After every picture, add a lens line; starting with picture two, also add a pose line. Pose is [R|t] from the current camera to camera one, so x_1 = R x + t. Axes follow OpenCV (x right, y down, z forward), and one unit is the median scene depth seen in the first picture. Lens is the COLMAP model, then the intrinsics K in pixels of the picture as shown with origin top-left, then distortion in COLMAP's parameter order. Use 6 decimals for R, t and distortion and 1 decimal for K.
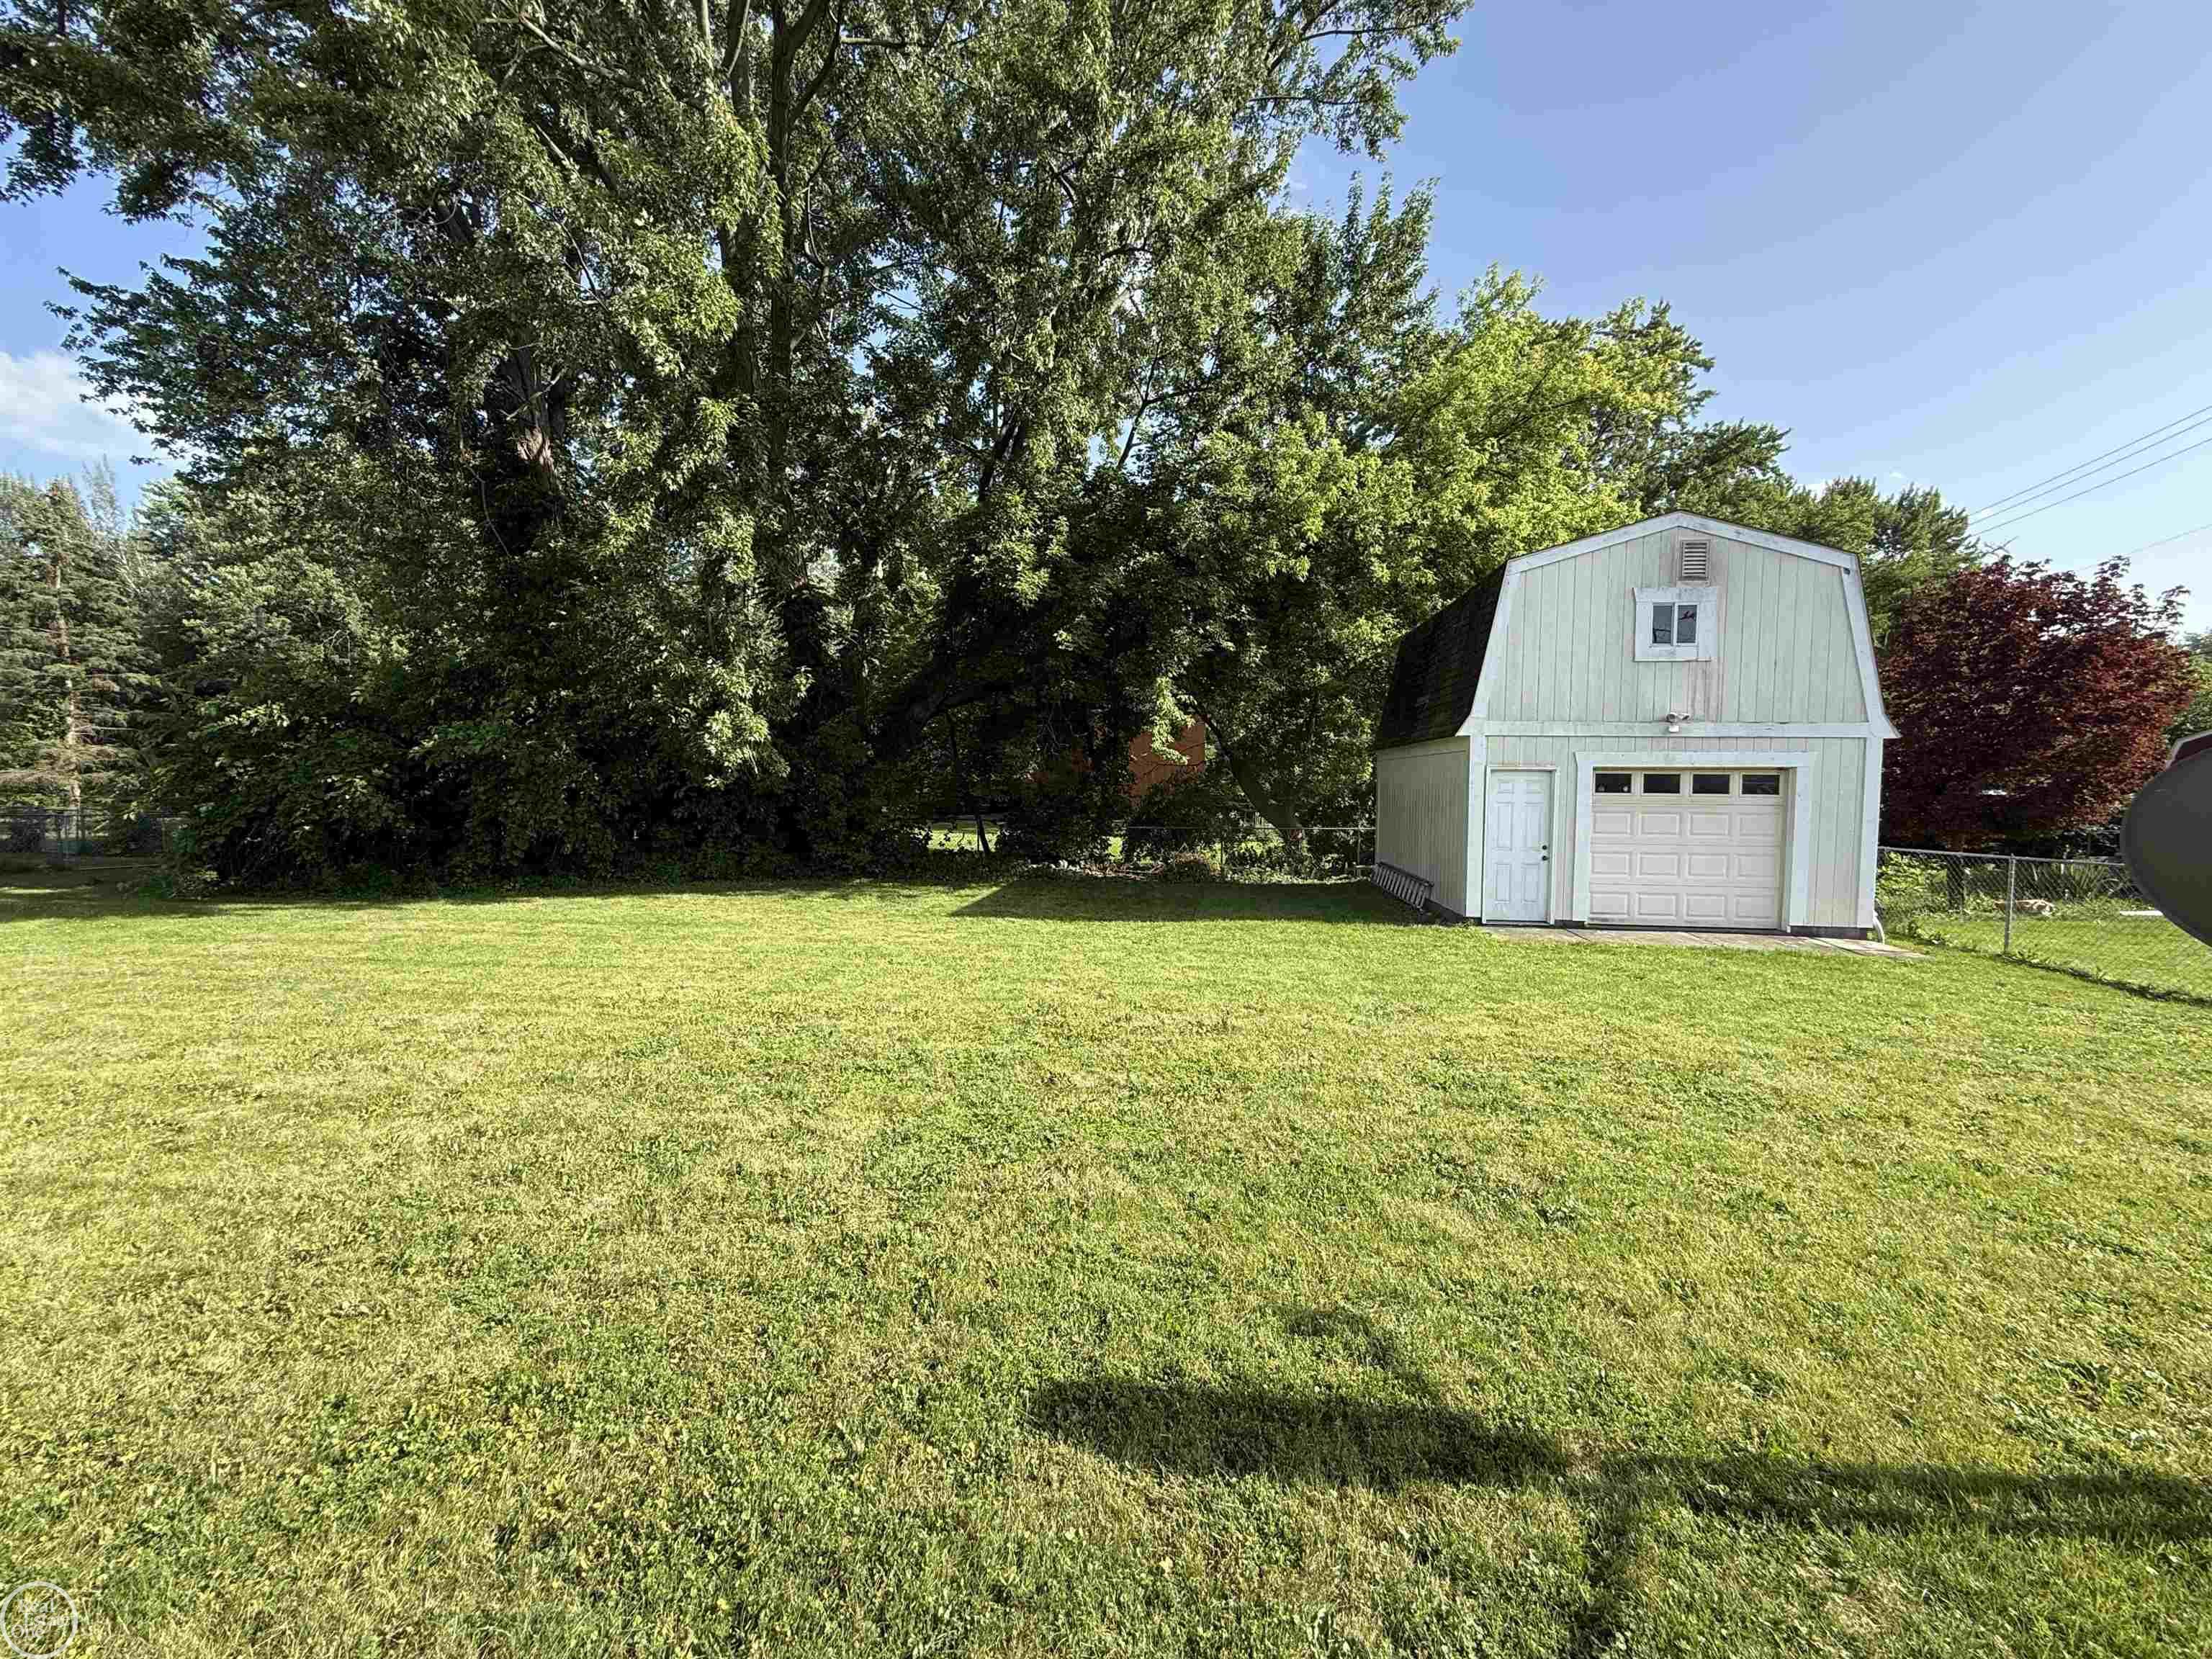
lens RADIAL K [[882.9, 0, 1096.4], [0, 882.9, 828.0], [0, 0, 1]] dist [-0.000620, 0.000332]
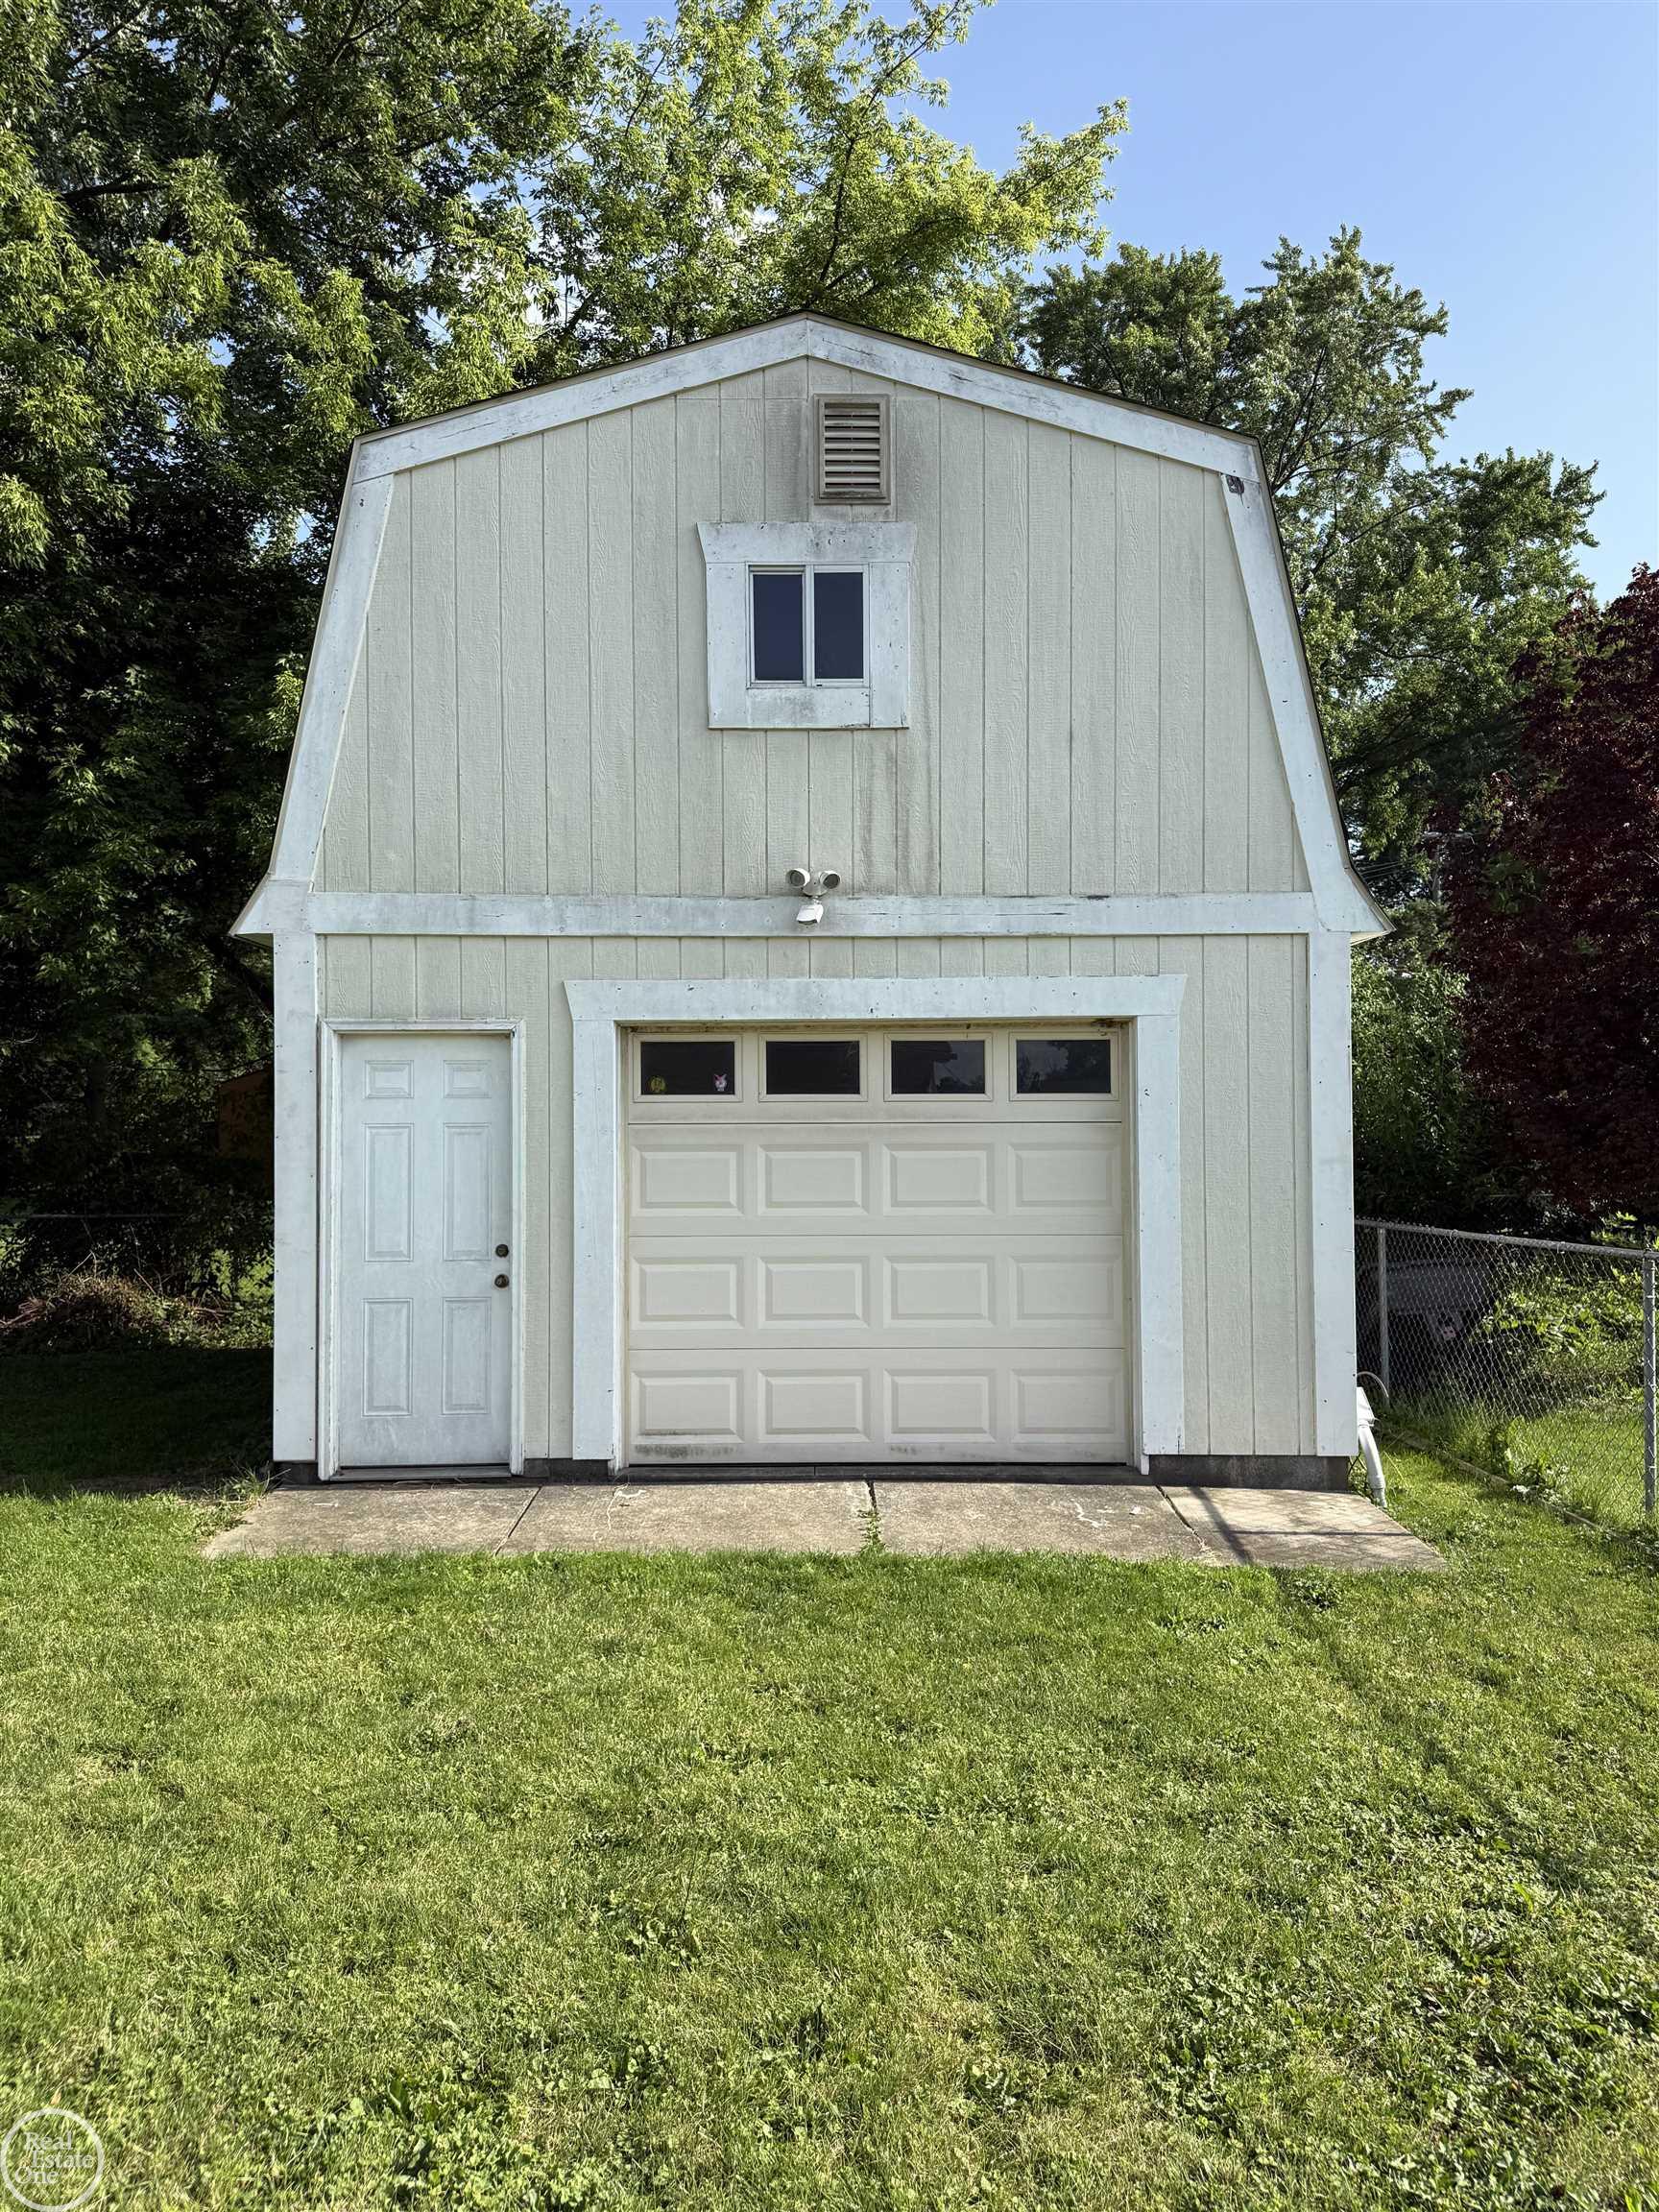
lens RADIAL K [[1526.4, 0, 829.5], [0, 1526.4, 1106.0], [0, 0, 1]] dist [0.049085, -0.001271]
pose [[0.991323, -0.010845, 0.131000, 0.575610], [0.018505, 0.998180, -0.057401, 0.001844], [-0.130139, 0.059327, 0.989719, 0.385677]]
